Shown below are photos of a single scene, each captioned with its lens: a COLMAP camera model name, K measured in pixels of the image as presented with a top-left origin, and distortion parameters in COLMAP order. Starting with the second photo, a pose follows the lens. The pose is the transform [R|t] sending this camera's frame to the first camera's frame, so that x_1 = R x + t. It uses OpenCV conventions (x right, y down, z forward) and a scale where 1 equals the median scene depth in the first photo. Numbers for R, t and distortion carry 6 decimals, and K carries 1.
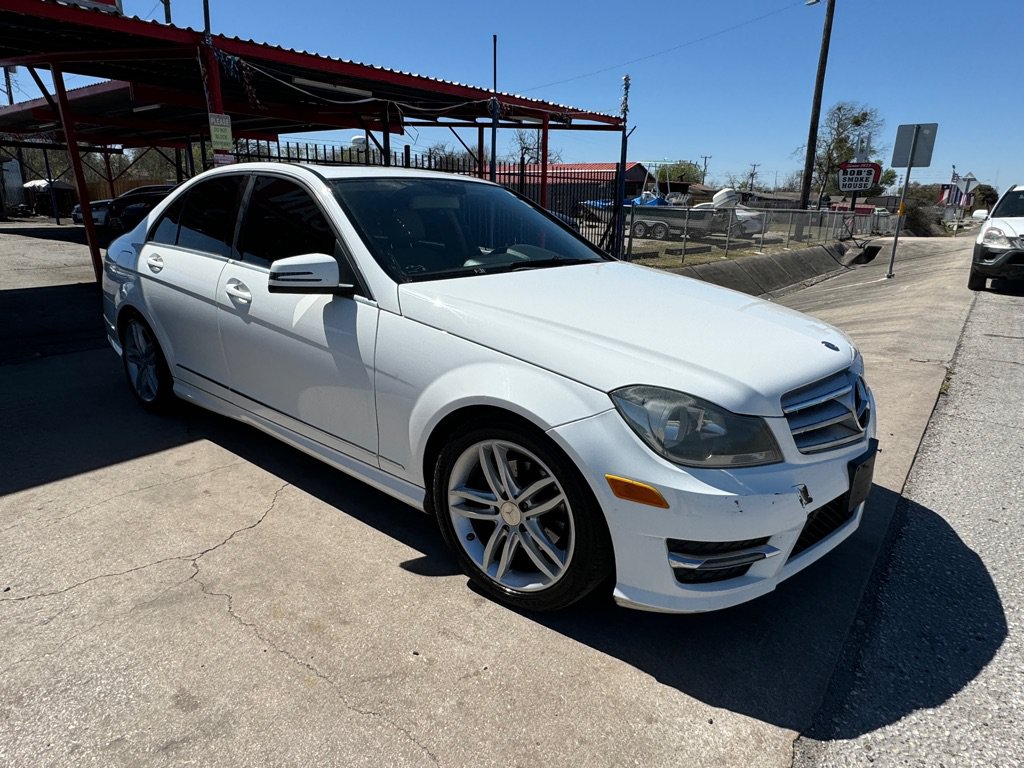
lens RADIAL K [[631.3, 0, 500.9], [0, 631.3, 379.7], [0, 0, 1]] dist [0.001301, 0.000786]
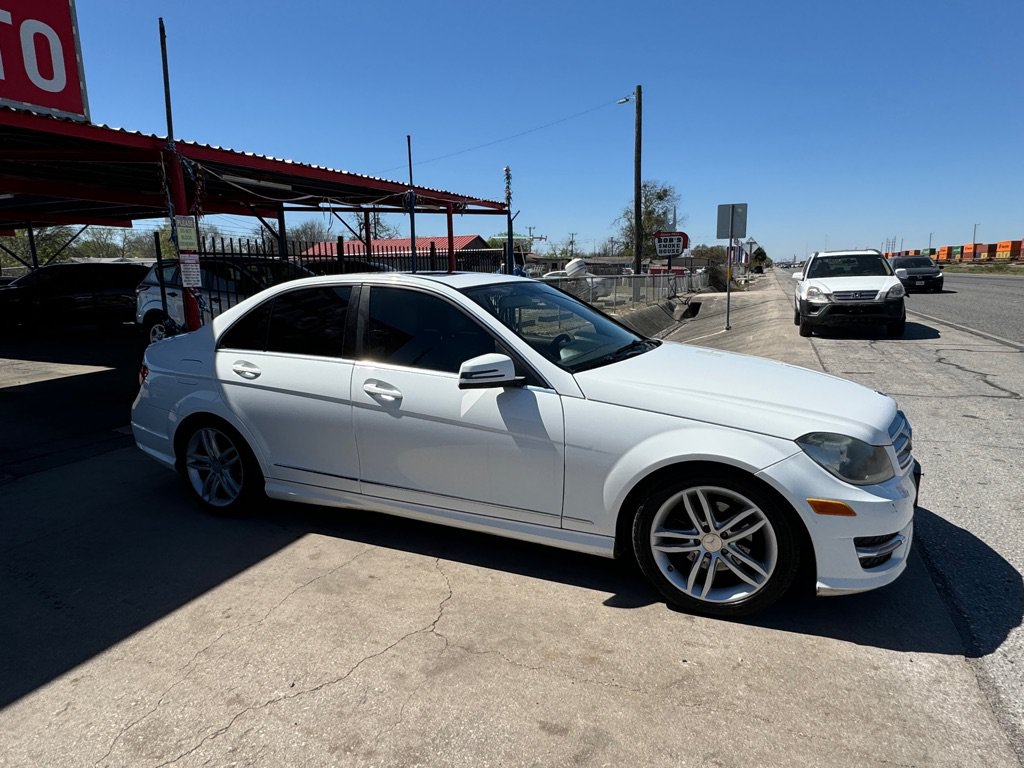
lens RADIAL K [[631.3, 0, 504.8], [0, 631.3, 379.1], [0, 0, 1]] dist [0.001301, 0.000786]
pose [[0.964677, -0.081126, 0.250634, -0.478429], [0.107216, 0.989948, -0.092240, -0.032594], [-0.240631, 0.115853, 0.963678, -0.130839]]
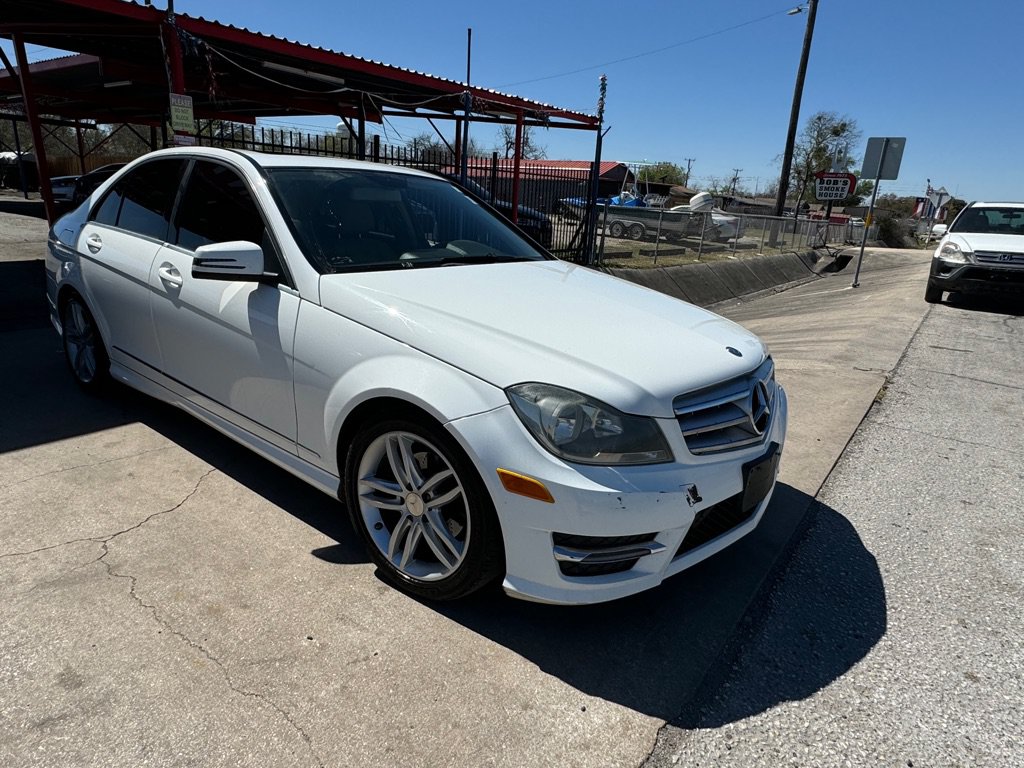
lens RADIAL K [[631.3, 0, 499.2], [0, 631.3, 377.3], [0, 0, 1]] dist [0.001301, 0.000786]
pose [[0.998868, 0.035668, 0.031487, 0.077847], [-0.035854, 0.999343, 0.005357, -0.002426], [-0.031275, -0.006480, 0.999490, -0.016274]]
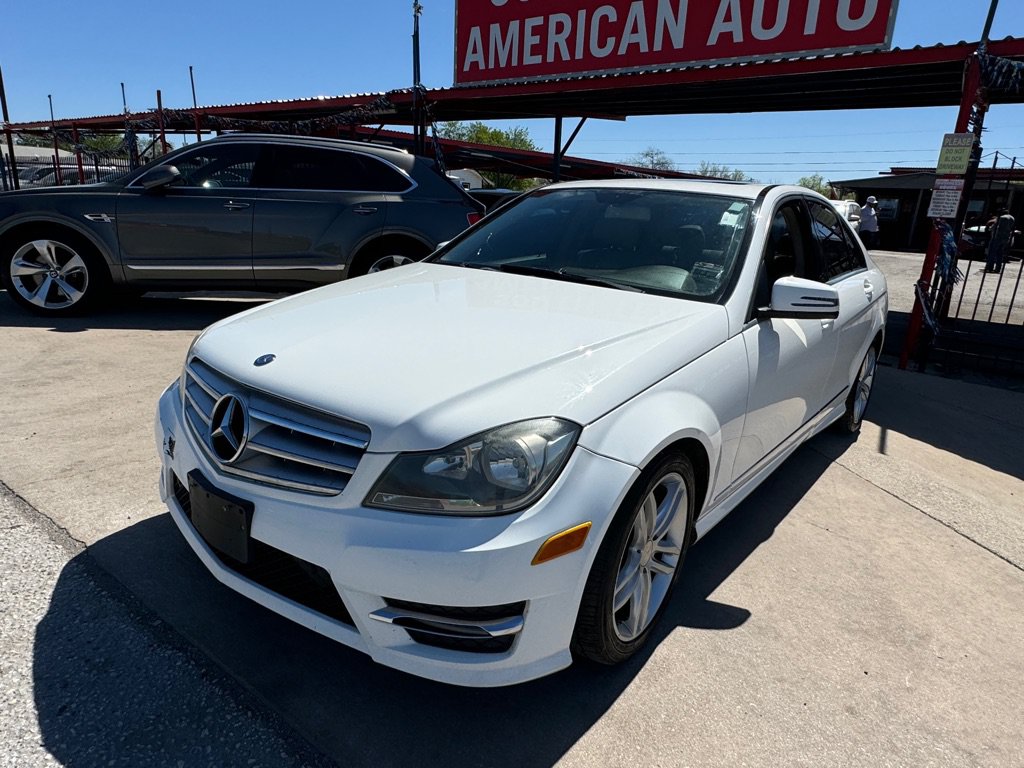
lens RADIAL K [[631.0, 0, 509.8], [0, 631.0, 370.6], [0, 0, 1]] dist [-0.003652, 0.001531]
pose [[0.025874, 0.241082, -0.970160, 0.974968], [-0.317425, 0.922241, 0.220708, -0.236999], [0.947930, 0.302242, 0.100388, 0.893768]]
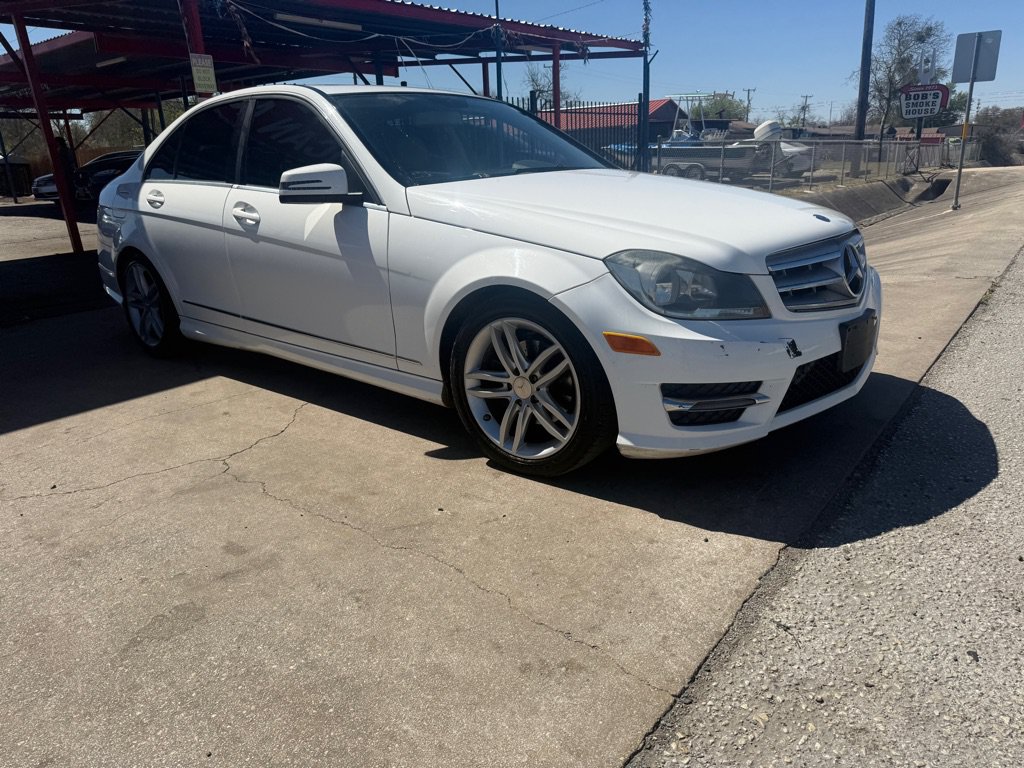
lens RADIAL K [[722.5, 0, 515.9], [0, 722.5, 374.7], [0, 0, 1]] dist [0.037237, -0.050151]
pose [[0.998701, -0.049391, -0.012545, 0.014976], [0.049607, 0.998615, 0.017537, 0.115857], [0.011662, -0.018137, 0.999768, -0.152969]]
